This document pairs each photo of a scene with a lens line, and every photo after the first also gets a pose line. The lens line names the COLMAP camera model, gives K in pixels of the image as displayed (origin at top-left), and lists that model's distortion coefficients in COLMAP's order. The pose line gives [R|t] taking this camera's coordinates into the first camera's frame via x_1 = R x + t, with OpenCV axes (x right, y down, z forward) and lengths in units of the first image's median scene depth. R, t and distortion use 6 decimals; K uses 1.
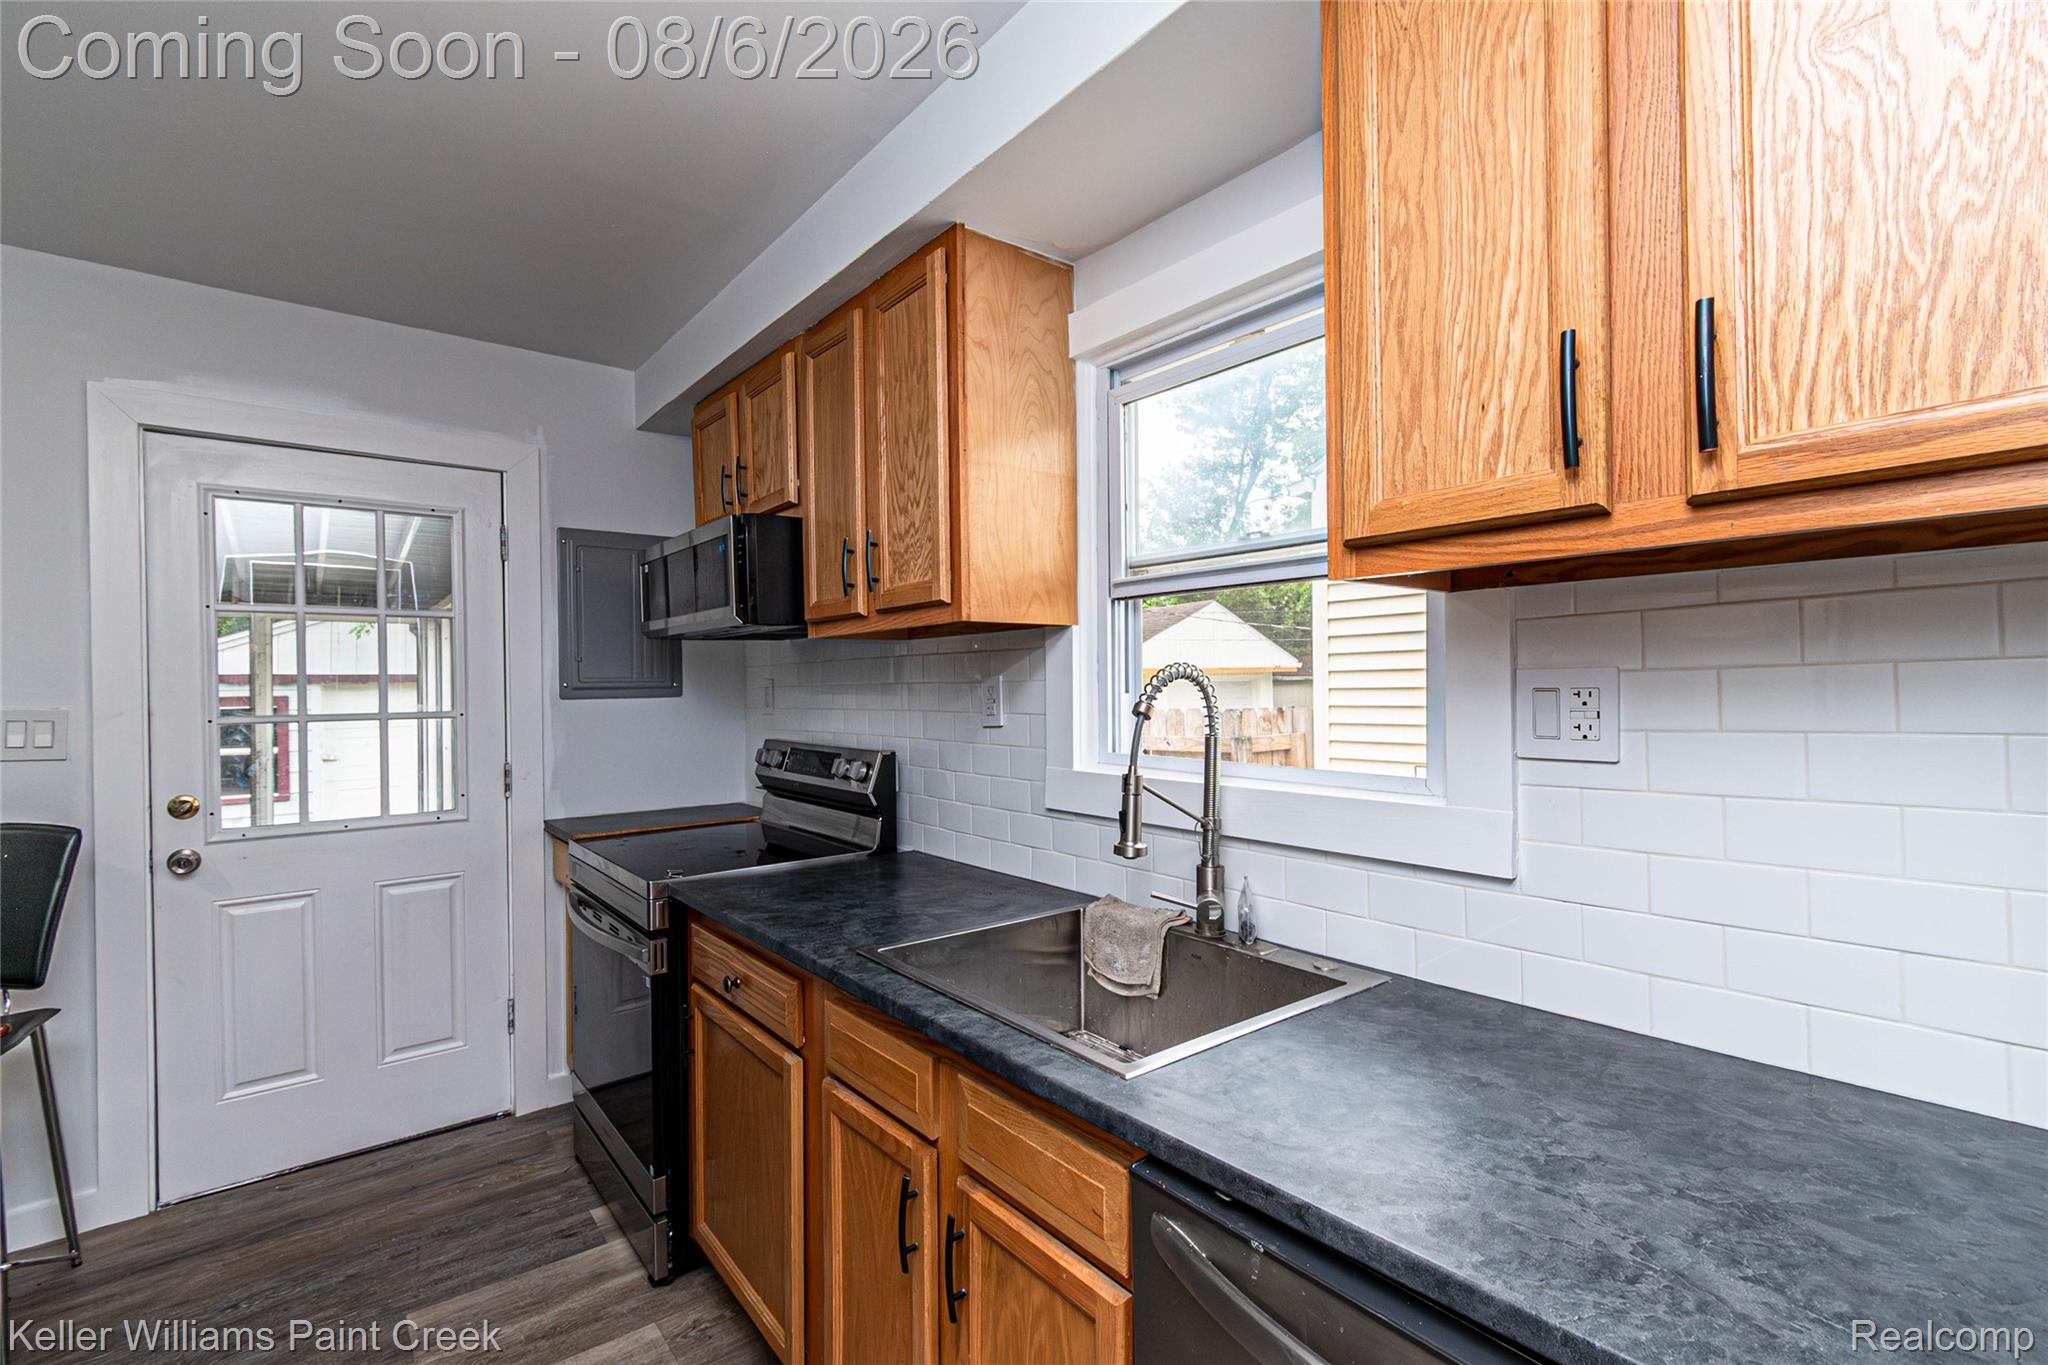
lens RADIAL K [[929.0, 0, 1024.0], [0, 929.0, 687.4], [0, 0, 1]] dist [0.002423, 0.000613]
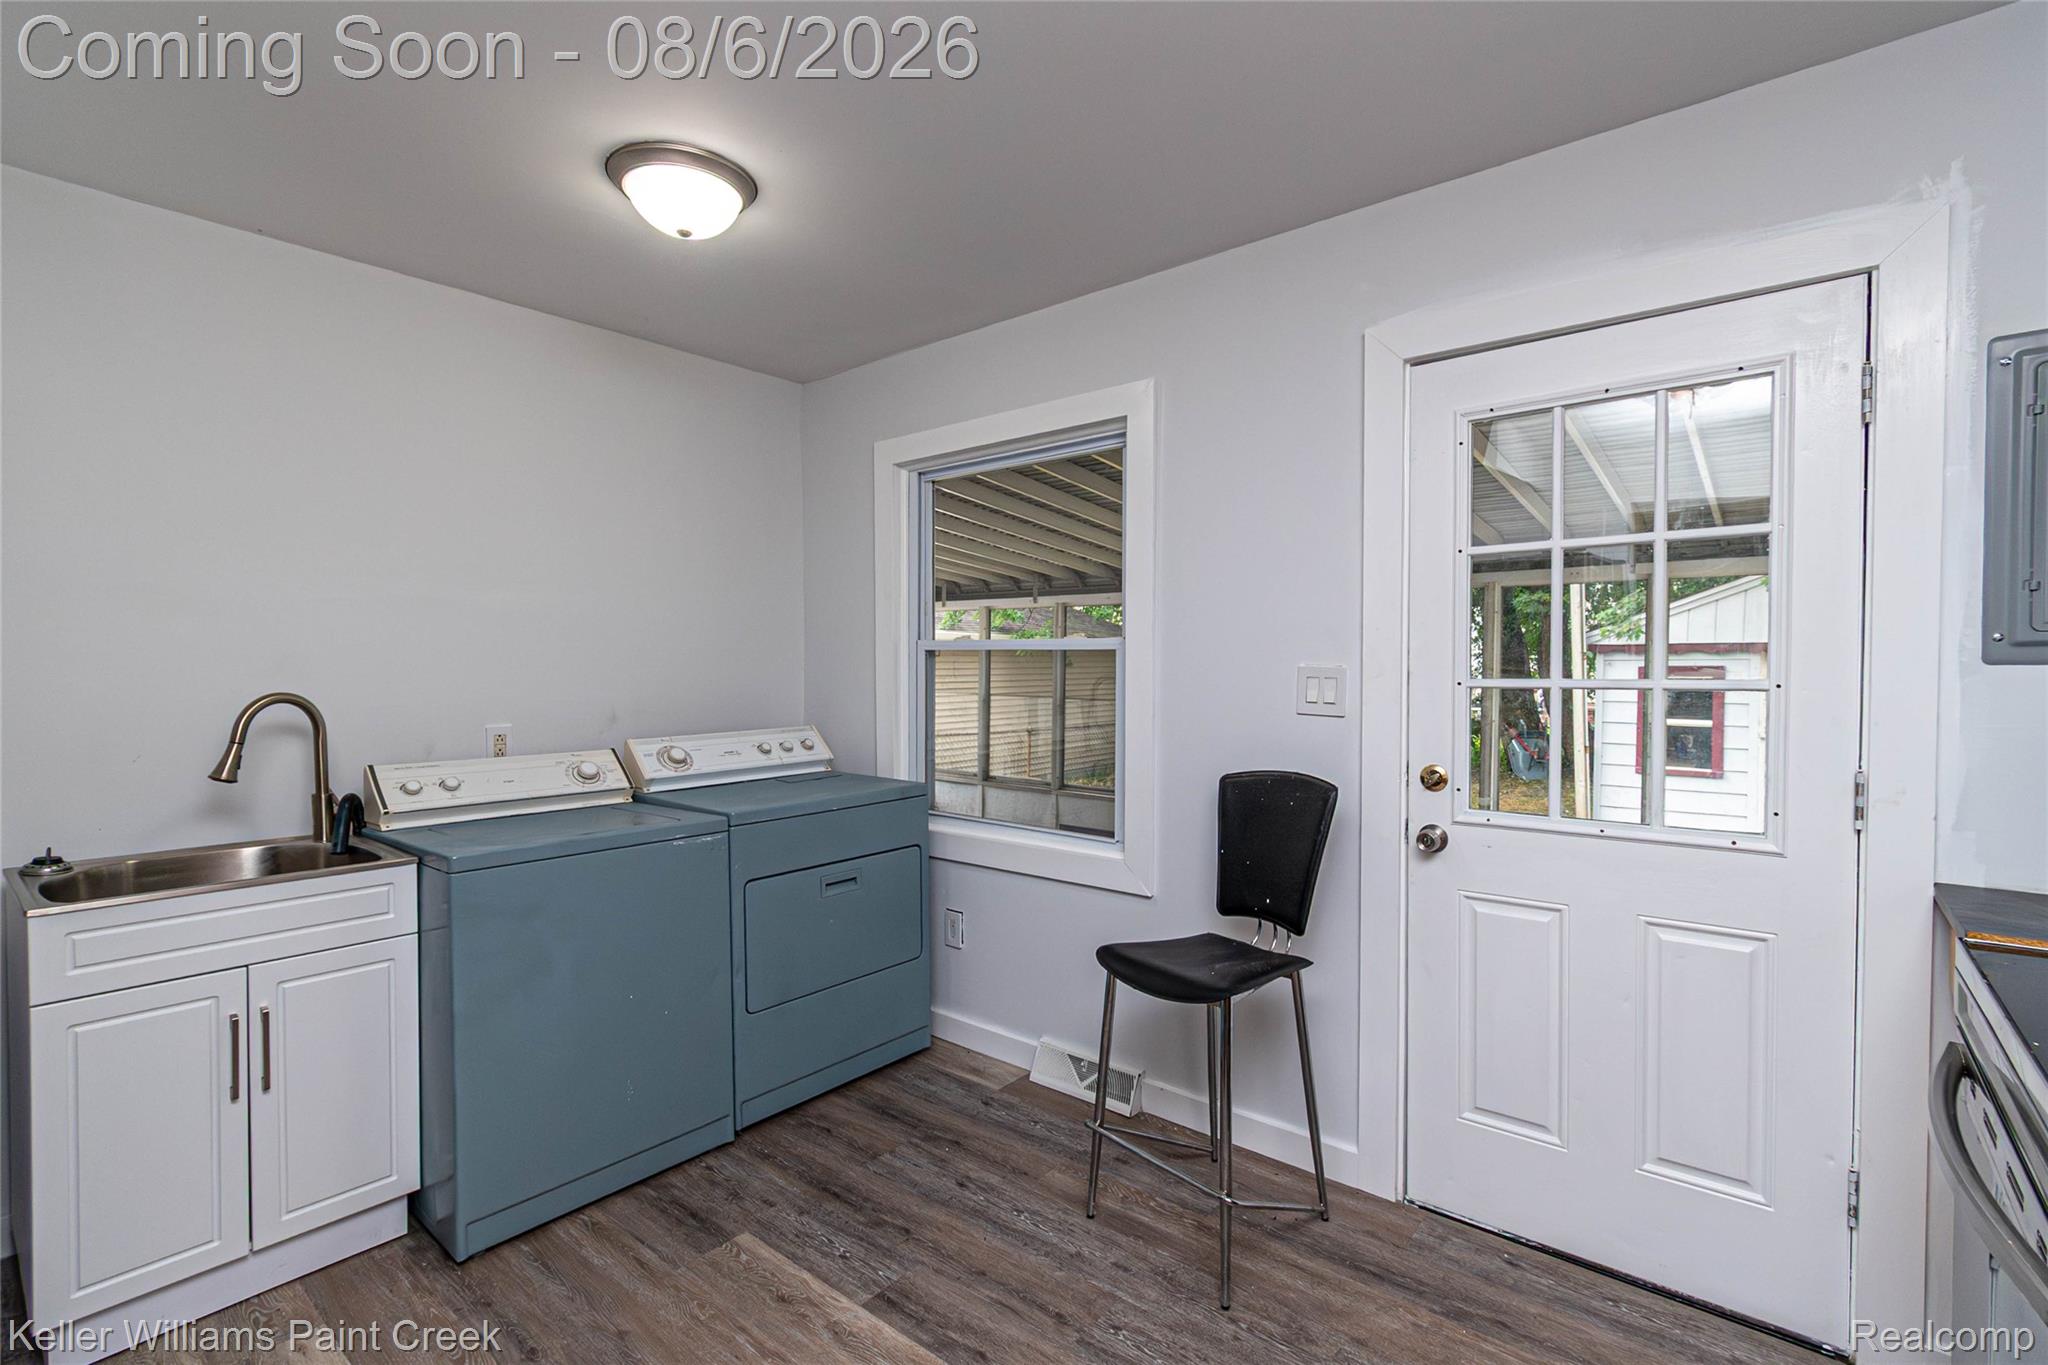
lens RADIAL K [[929.0, 0, 1024.0], [0, 929.0, 687.4], [0, 0, 1]] dist [0.002423, 0.000613]
pose [[0.213232, 0.033552, -0.976425, -0.097003], [-0.006153, 0.999436, 0.032999, 0.012251], [0.976982, -0.001029, 0.213318, 0.360648]]
